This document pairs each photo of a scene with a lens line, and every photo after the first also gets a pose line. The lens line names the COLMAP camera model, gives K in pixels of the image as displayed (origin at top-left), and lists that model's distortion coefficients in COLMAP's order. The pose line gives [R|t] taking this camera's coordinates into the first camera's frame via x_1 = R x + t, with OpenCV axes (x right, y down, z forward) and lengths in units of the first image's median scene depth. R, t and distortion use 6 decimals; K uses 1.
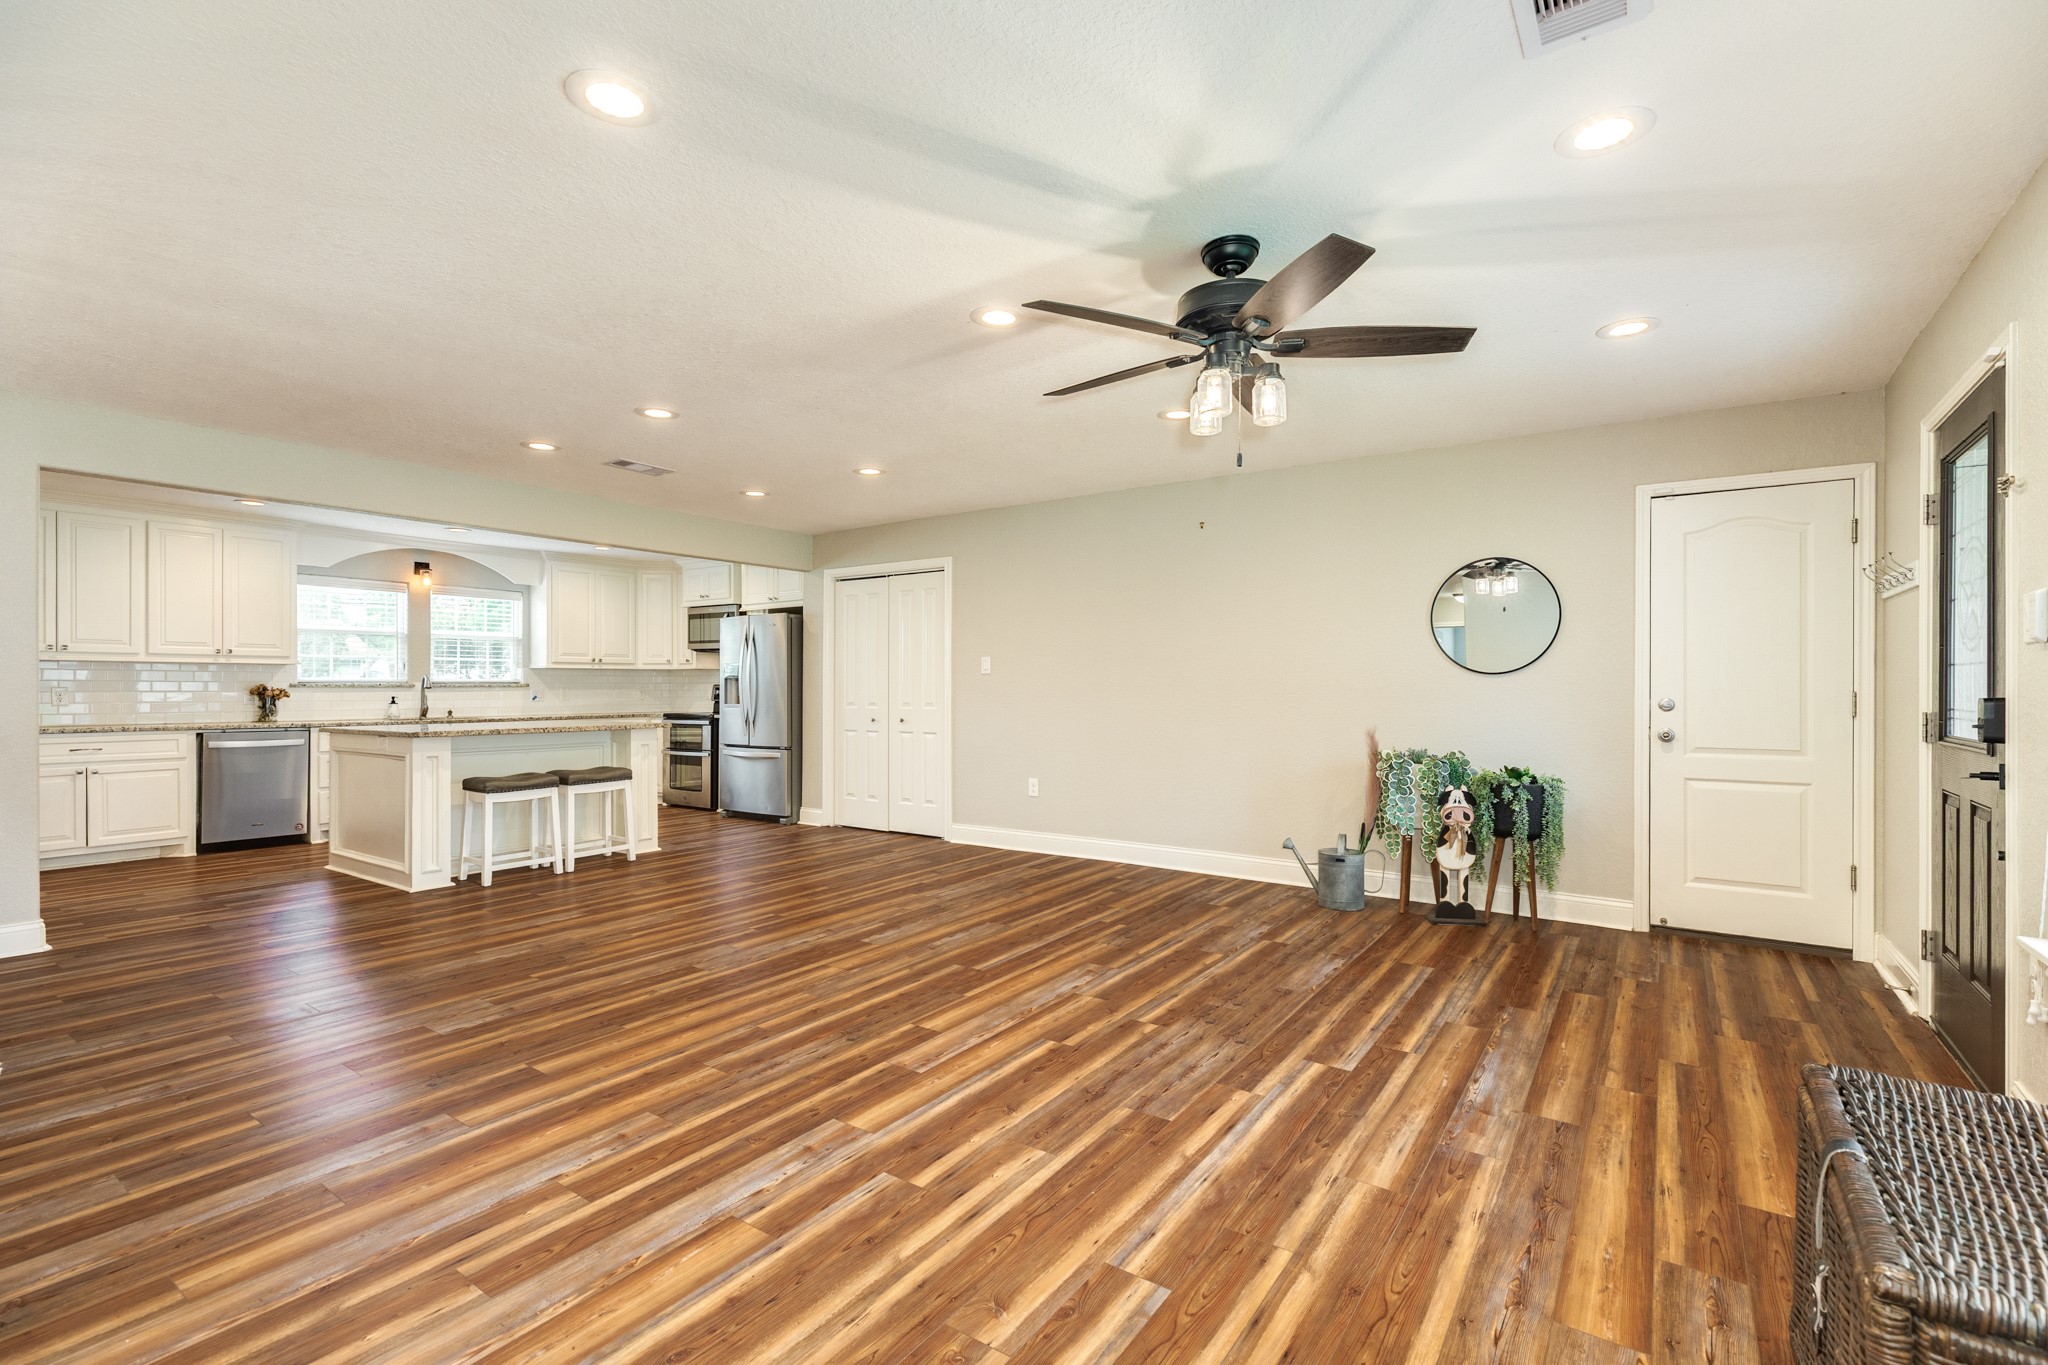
lens RADIAL K [[915.8, 0, 1015.2], [0, 915.8, 687.4], [0, 0, 1]] dist [0.008058, -0.000679]
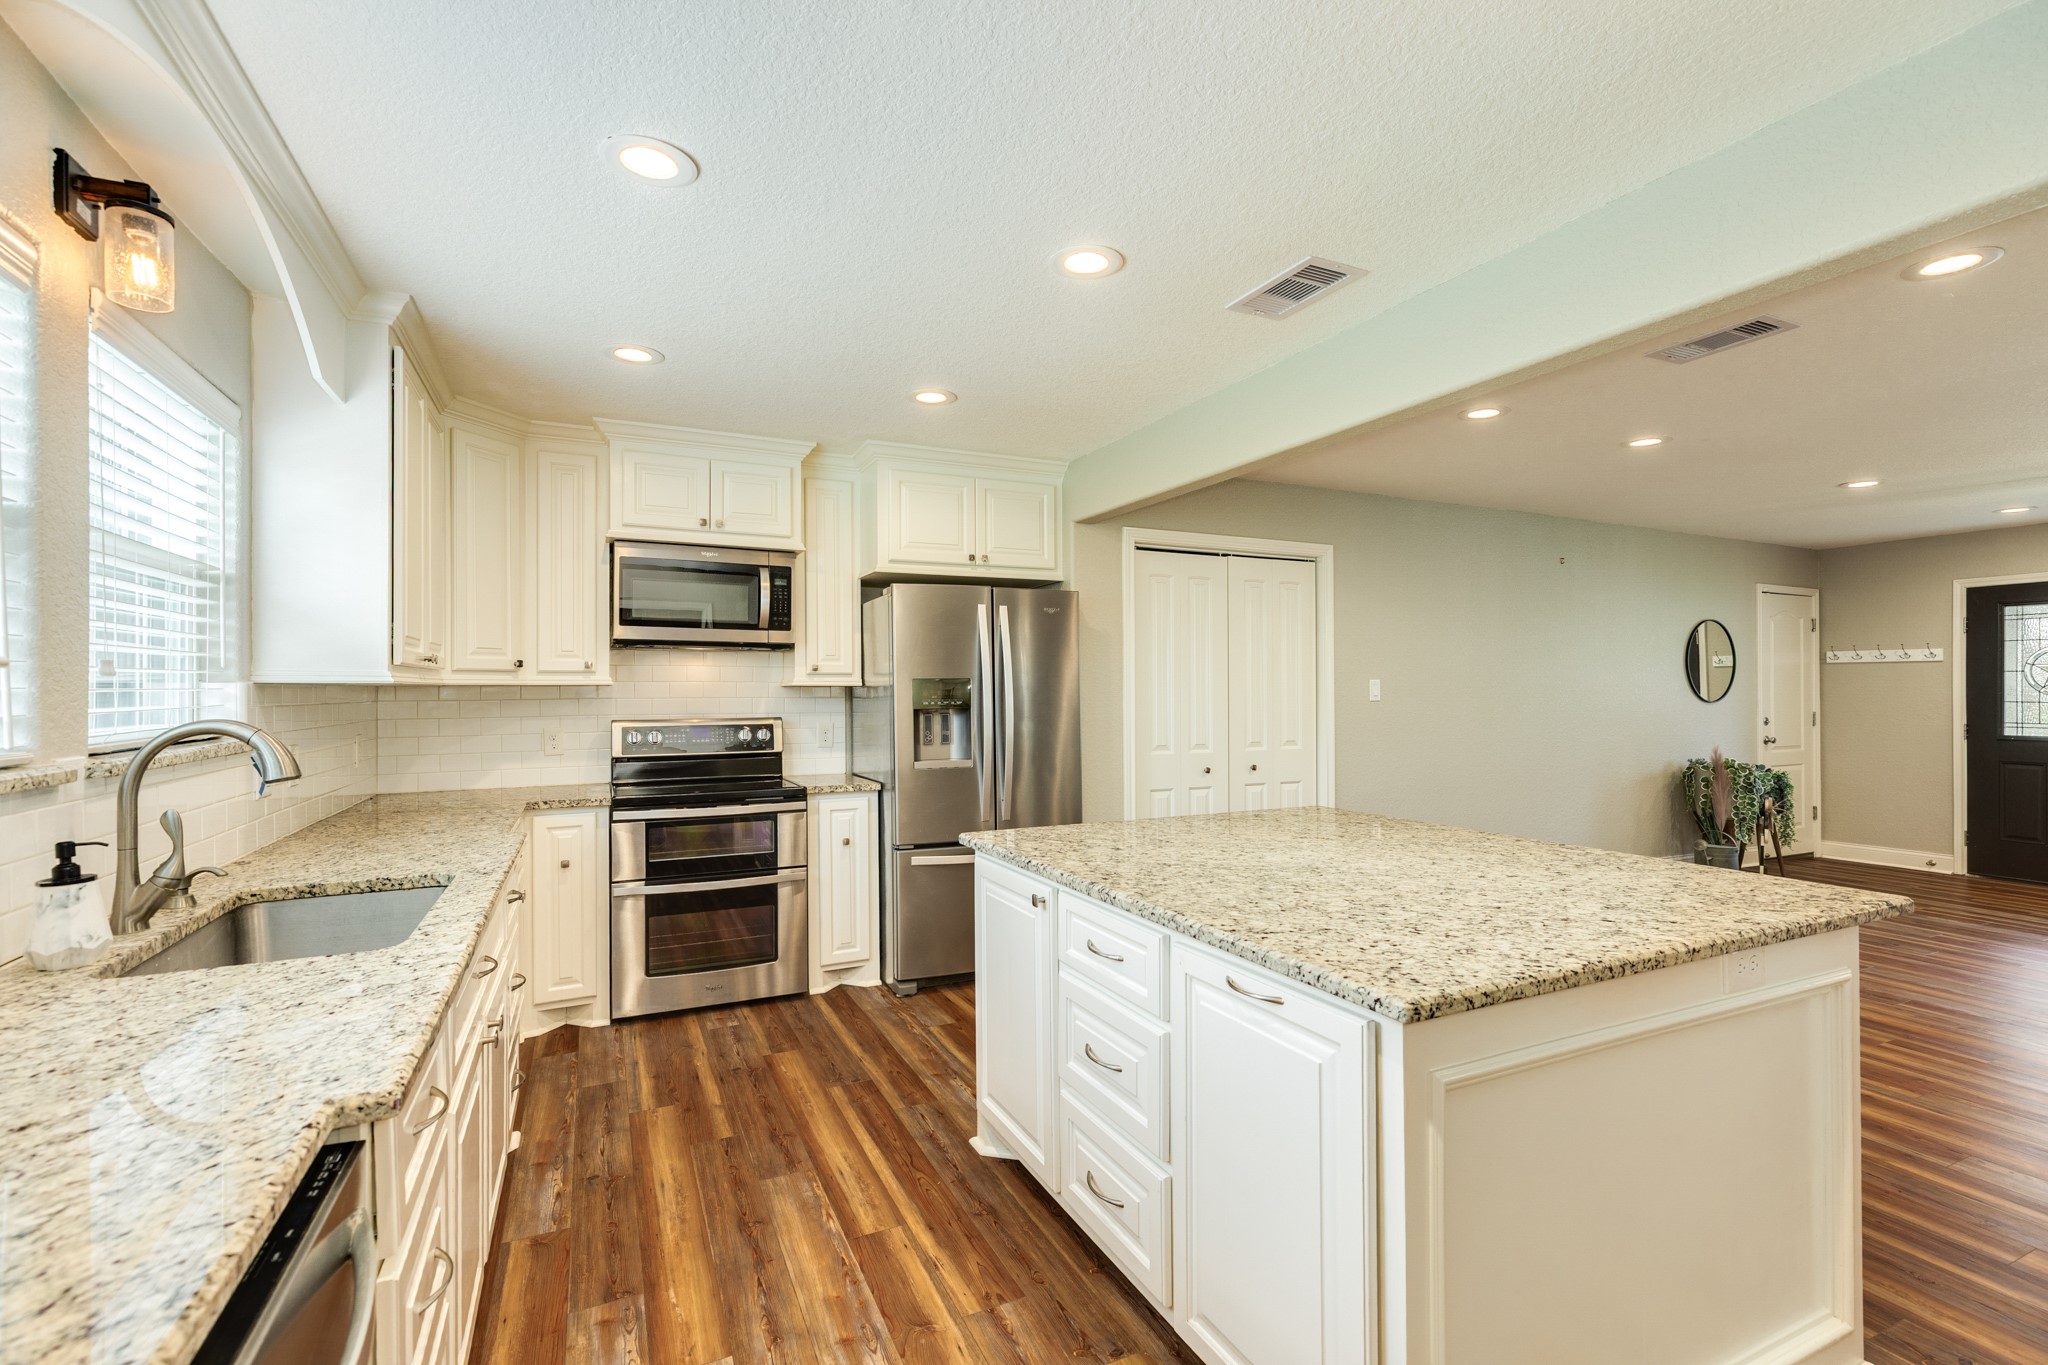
lens RADIAL K [[919.9, 0, 1024.2], [0, 919.9, 689.6], [0, 0, 1]] dist [0.006527, -0.000538]
pose [[0.489067, 0.000515, 0.872246, -1.342758], [0.001323, 0.999998, -0.001333, -0.036776], [-0.872245, 0.001806, 0.489066, 1.335167]]
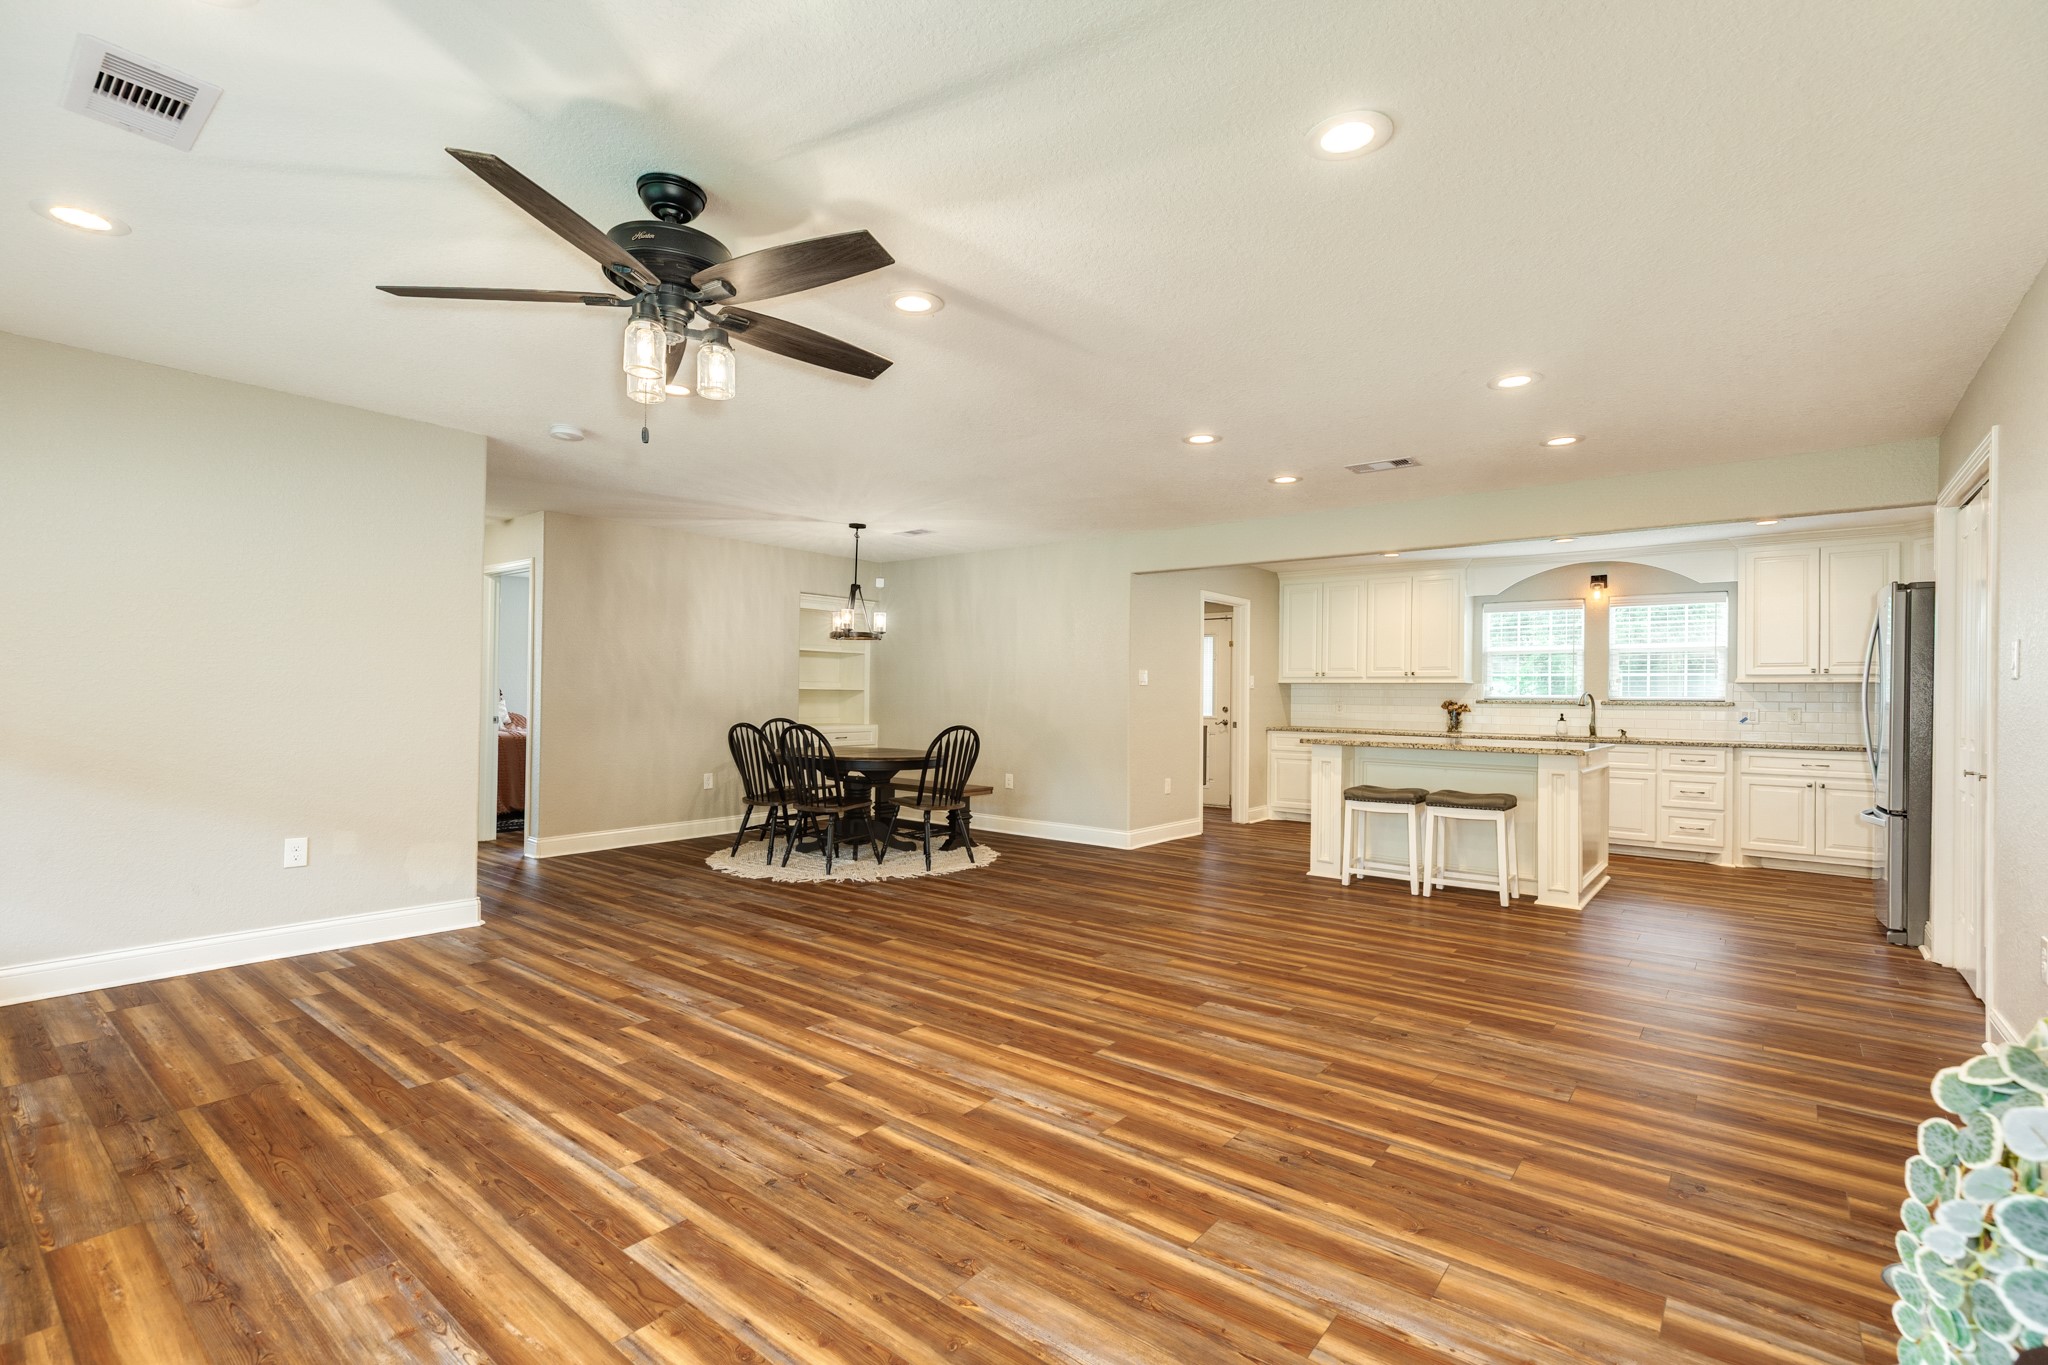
lens RADIAL K [[919.9, 0, 1024.2], [0, 919.9, 689.6], [0, 0, 1]] dist [0.006527, -0.000538]
pose [[-0.059783, -0.010156, -0.998160, 0.662684], [-0.012106, 0.999882, -0.009449, 0.000572], [0.998138, 0.011519, -0.059899, 0.850012]]
